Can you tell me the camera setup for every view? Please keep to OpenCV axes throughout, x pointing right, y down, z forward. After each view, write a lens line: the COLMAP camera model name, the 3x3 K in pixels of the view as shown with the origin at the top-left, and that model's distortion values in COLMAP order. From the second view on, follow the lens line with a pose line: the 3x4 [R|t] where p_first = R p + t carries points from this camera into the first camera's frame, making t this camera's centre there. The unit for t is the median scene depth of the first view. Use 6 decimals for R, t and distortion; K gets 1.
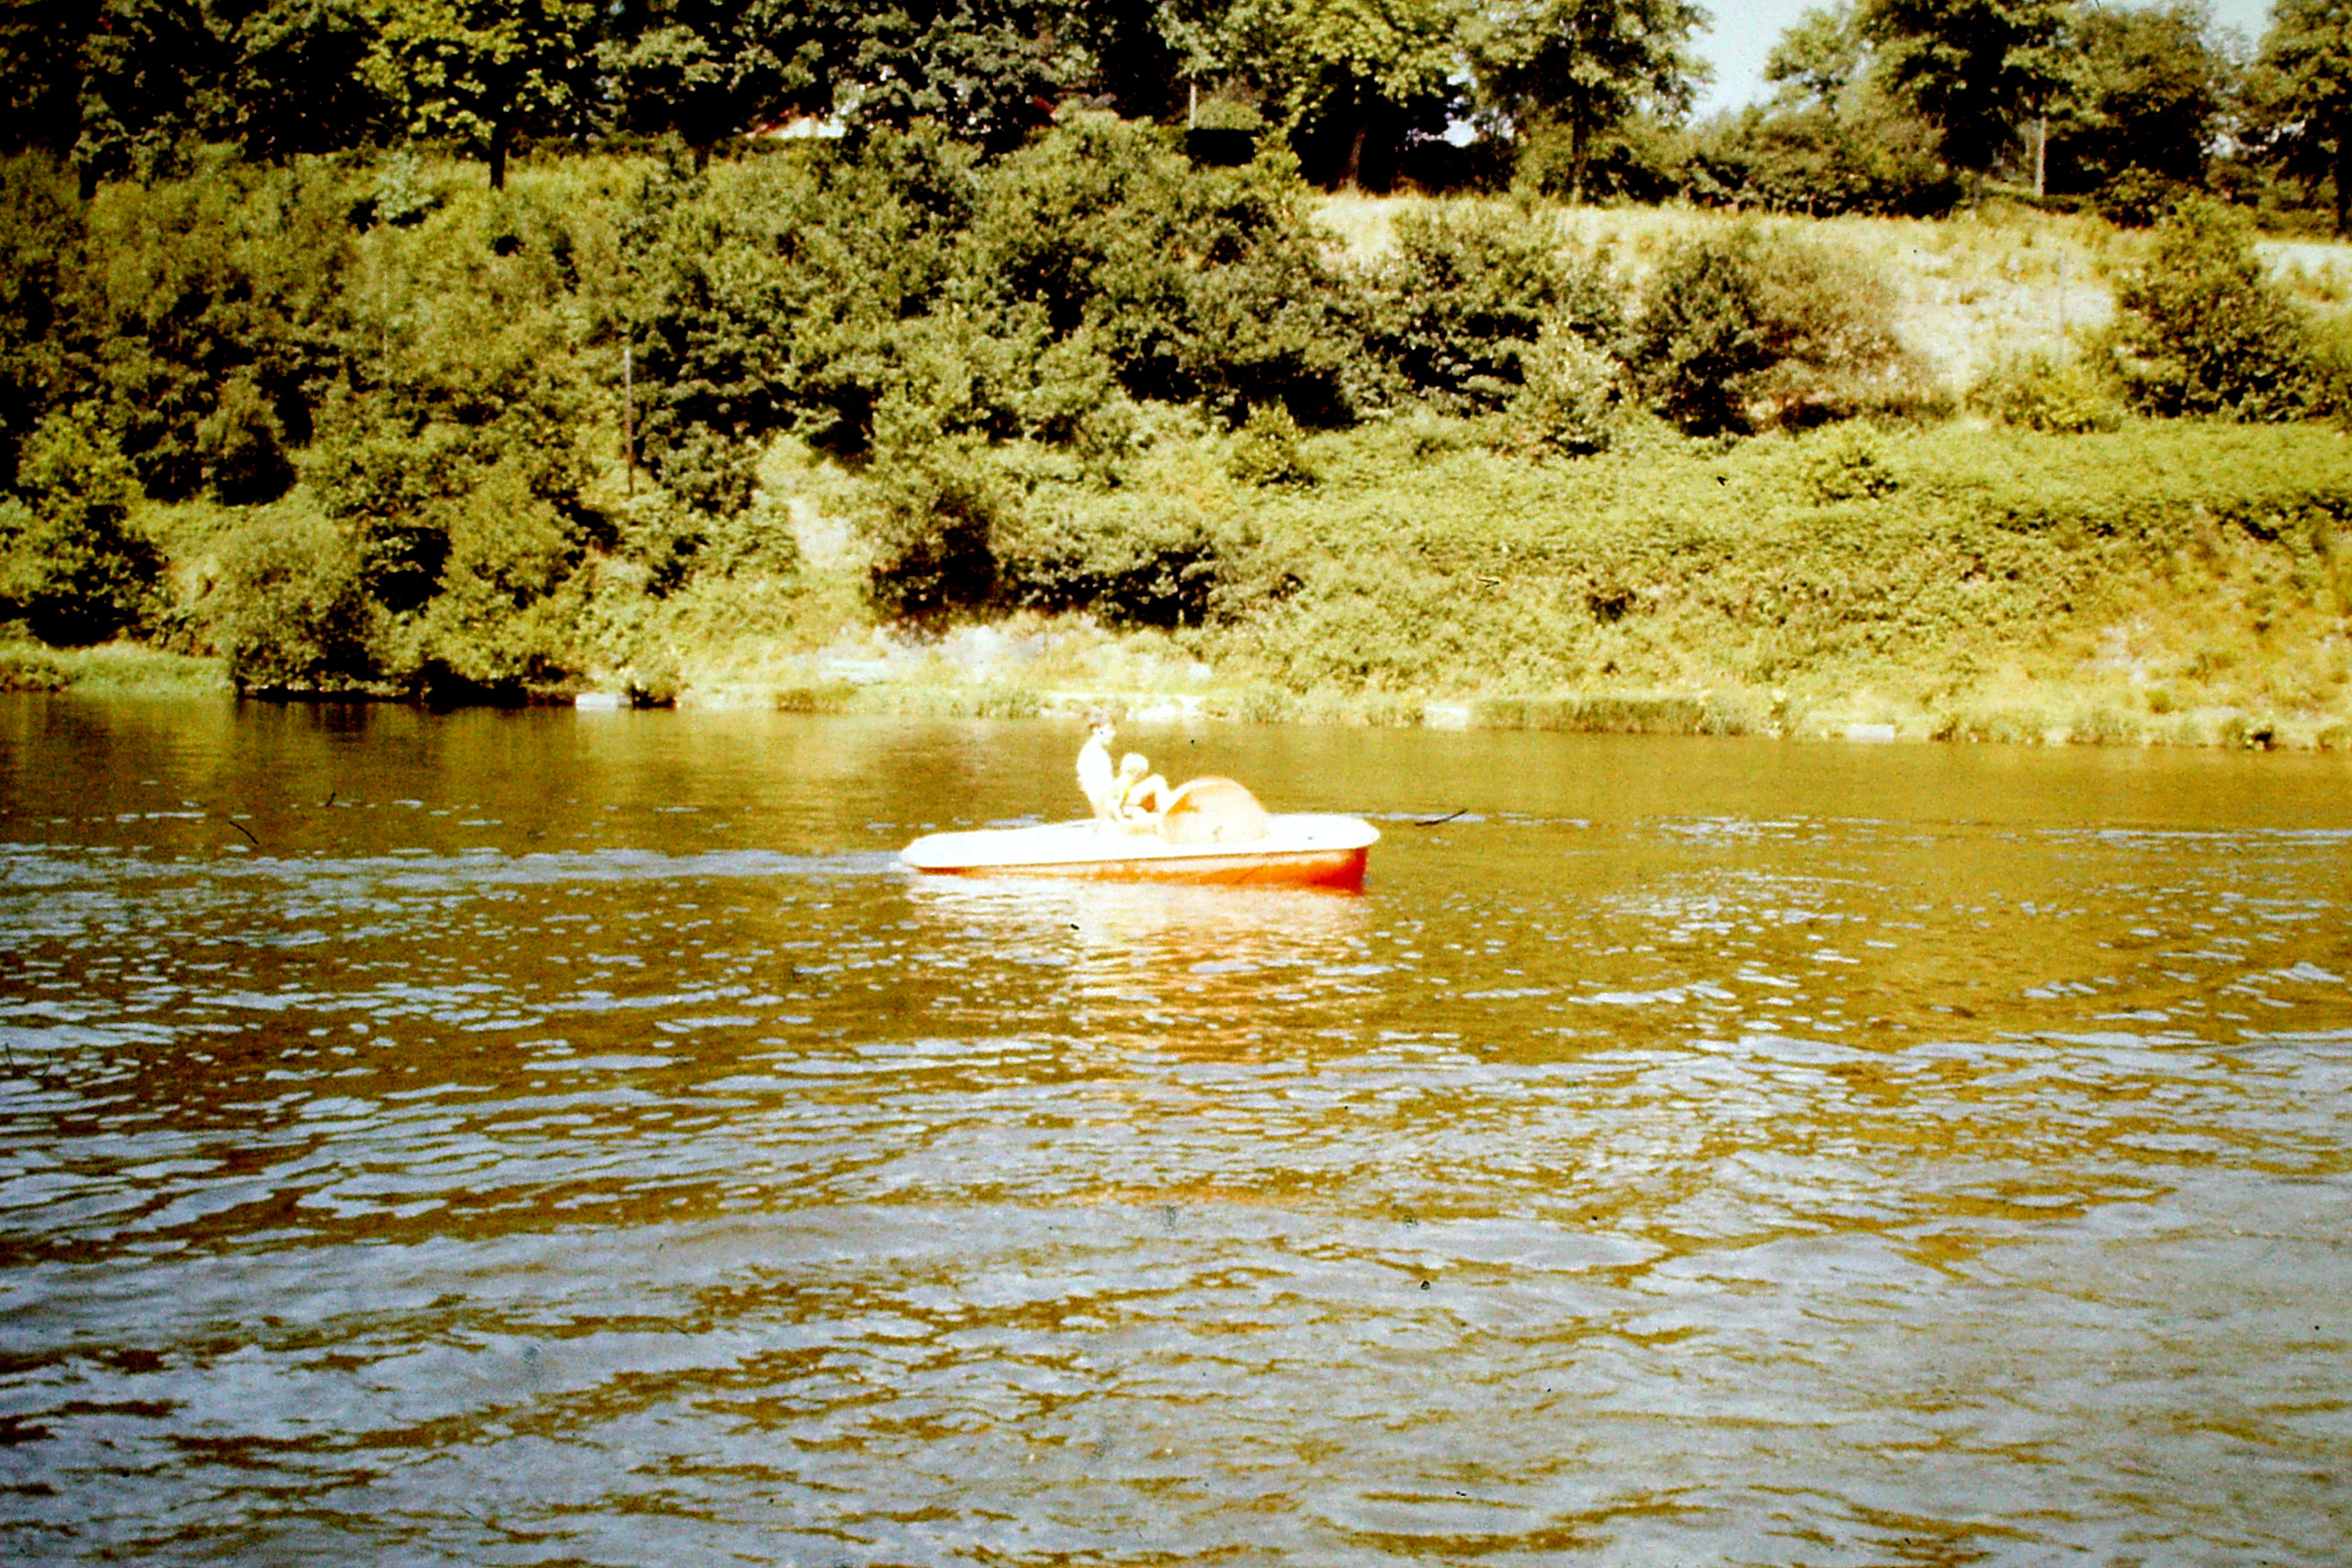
lens RADIAL K [[3302.4, 0, 1176.0], [0, 3302.4, 784.0], [0, 0, 1]] dist [-0.013373, 1.016167]
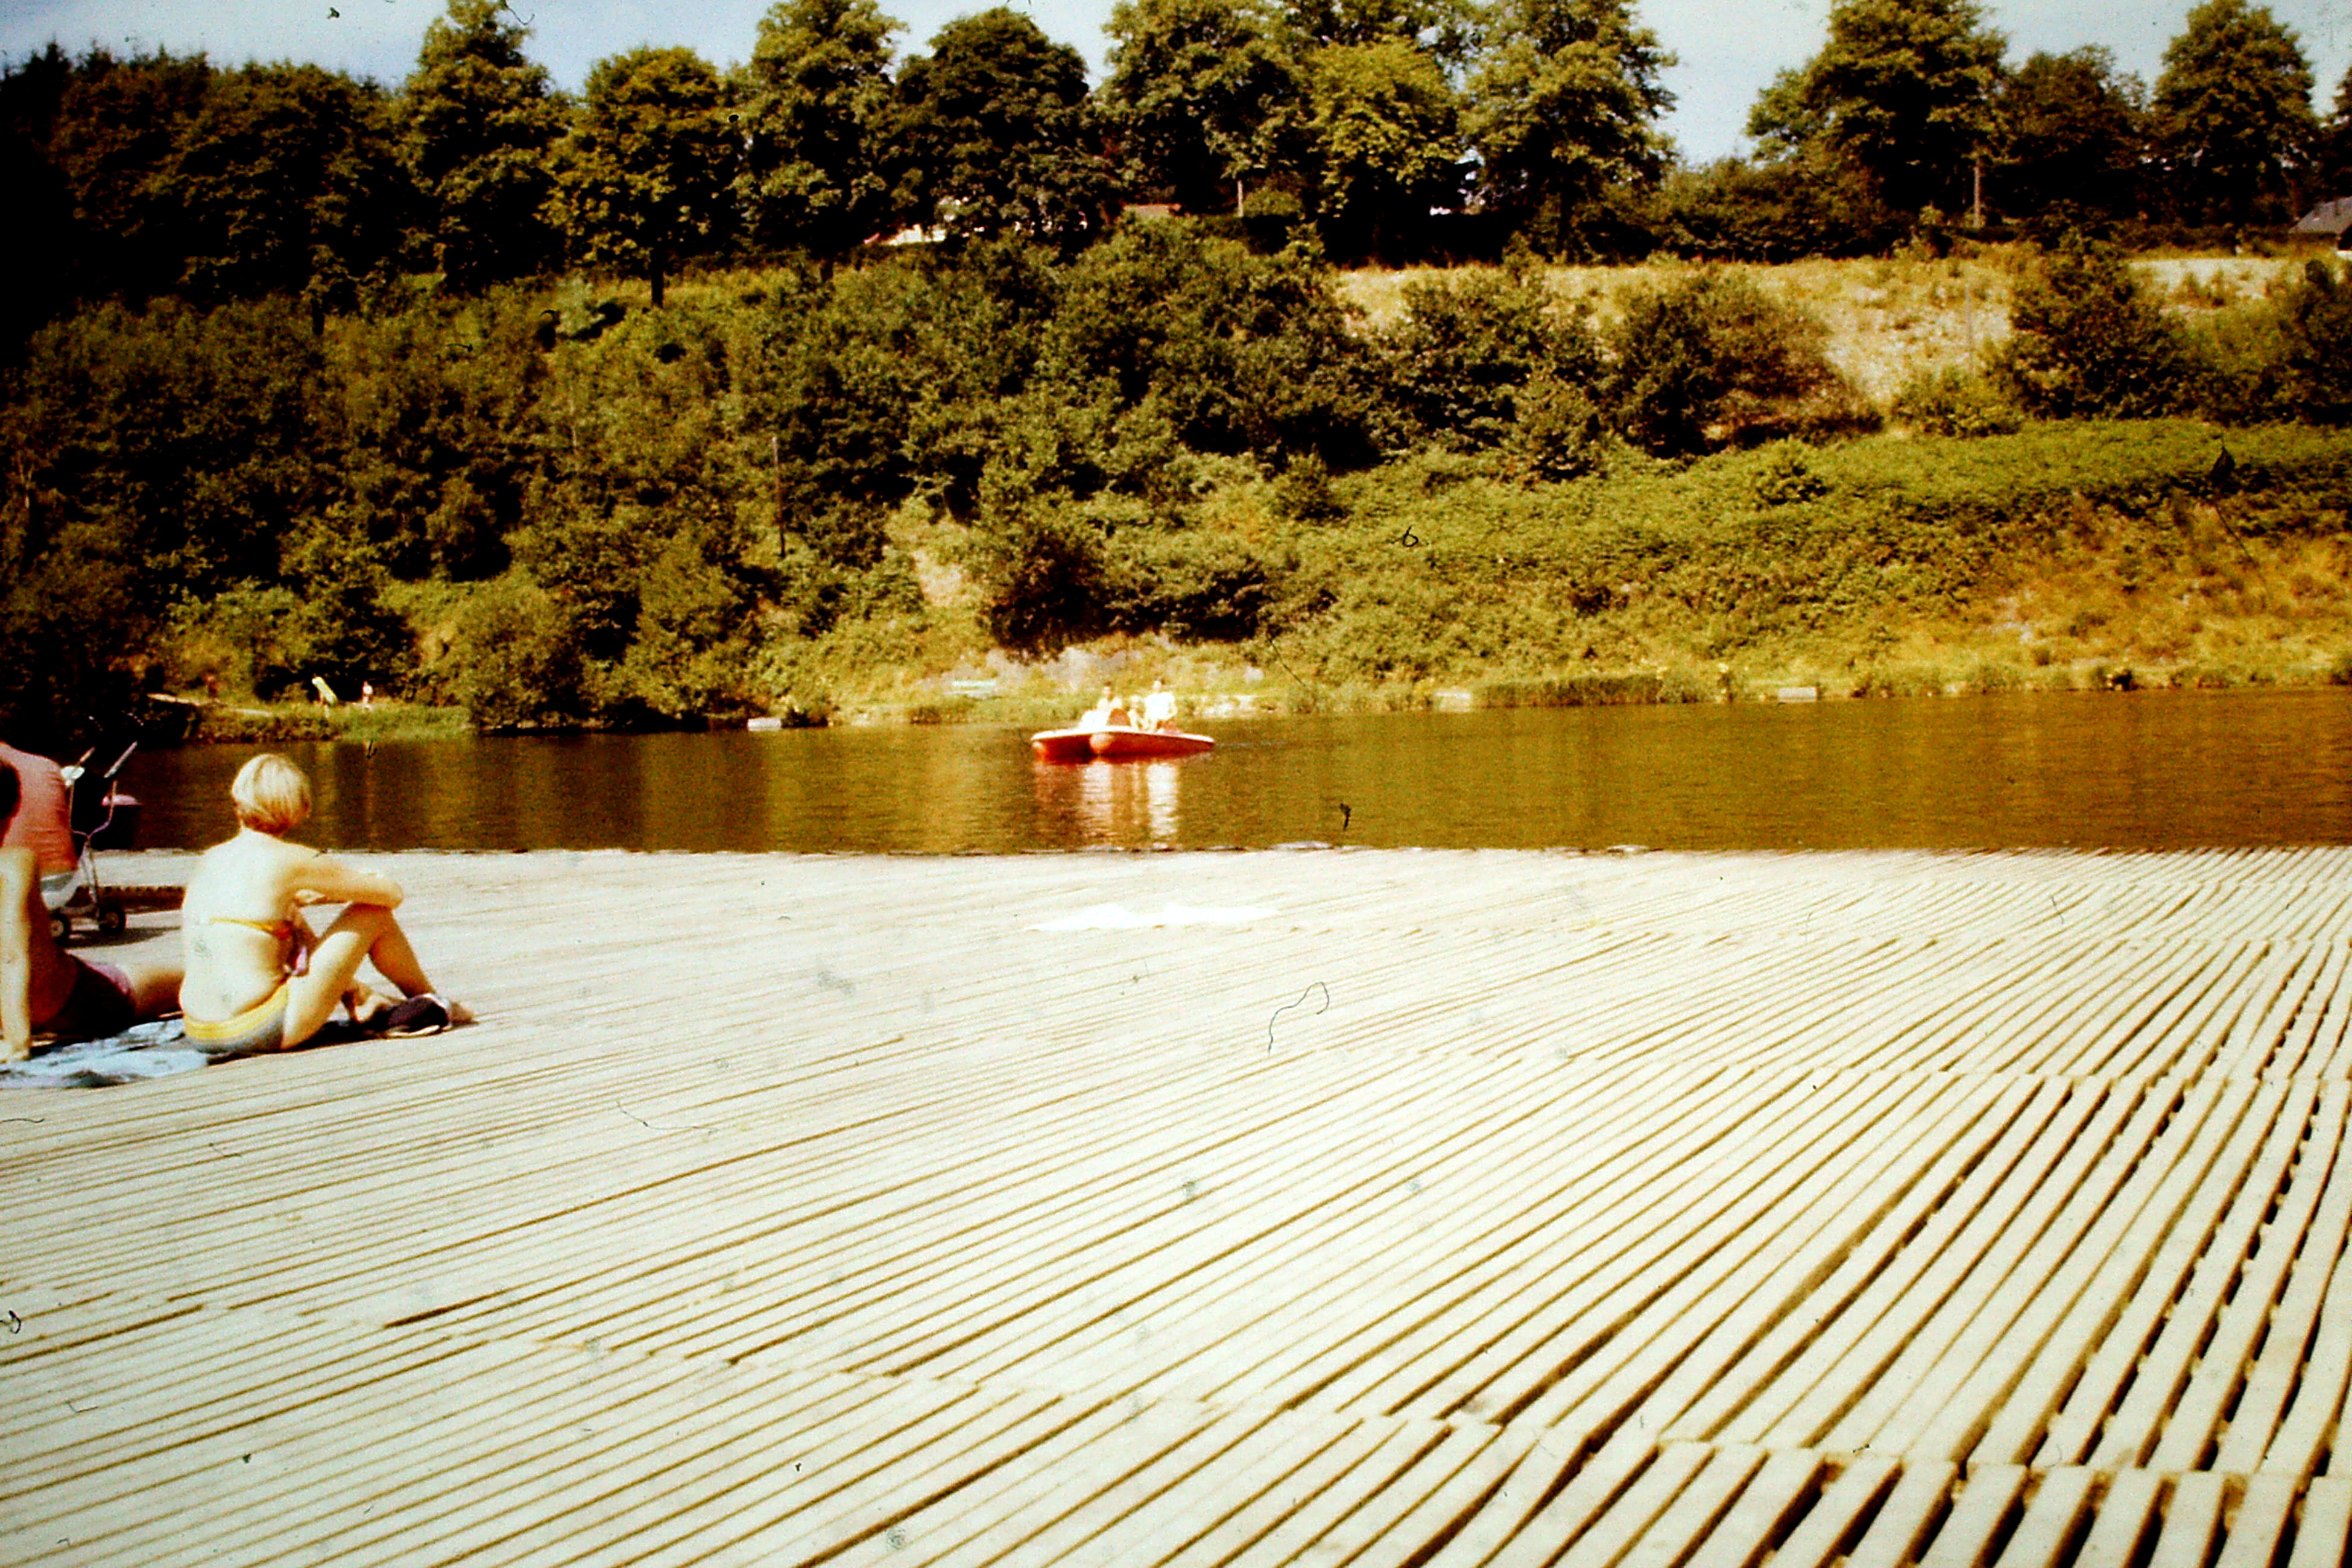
lens RADIAL K [[3181.8, 0, 1176.0], [0, 3181.8, 784.0], [0, 0, 1]] dist [0.015576, 1.665014]
pose [[0.997742, -0.051846, -0.042695, 0.024463], [0.051572, 0.998641, -0.007501, 0.012569], [0.043026, 0.005282, 0.999060, -0.161440]]
